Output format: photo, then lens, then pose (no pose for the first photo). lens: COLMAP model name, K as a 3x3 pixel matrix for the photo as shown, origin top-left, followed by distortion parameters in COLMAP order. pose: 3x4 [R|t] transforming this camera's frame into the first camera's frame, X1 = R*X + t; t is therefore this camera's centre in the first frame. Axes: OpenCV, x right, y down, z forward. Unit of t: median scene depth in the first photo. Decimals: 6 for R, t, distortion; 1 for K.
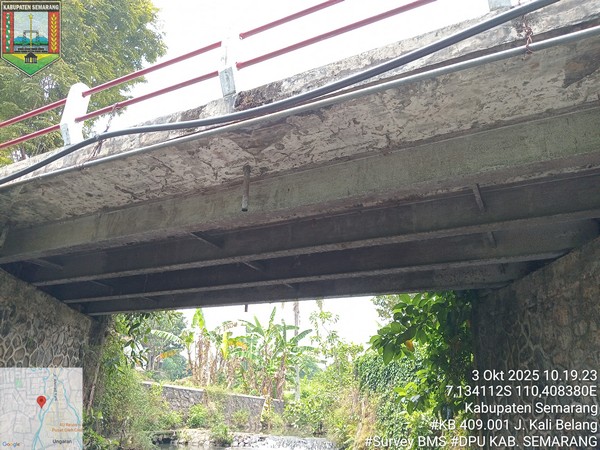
lens RADIAL K [[448.9, 0, 300.0], [0, 448.9, 225.0], [0, 0, 1]] dist [0.045886, -0.102510]
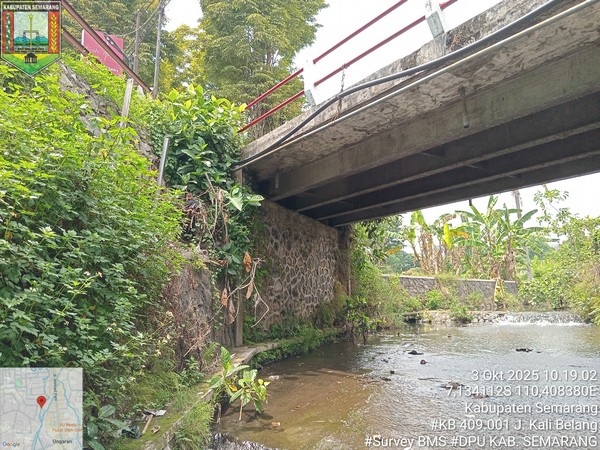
lens RADIAL K [[448.9, 0, 300.0], [0, 448.9, 225.0], [0, 0, 1]] dist [0.045886, -0.102510]
pose [[0.887808, -0.134924, -0.439991, -0.009100], [0.230408, 0.957922, 0.171166, -0.033645], [0.398383, -0.253340, 0.881538, -0.107887]]
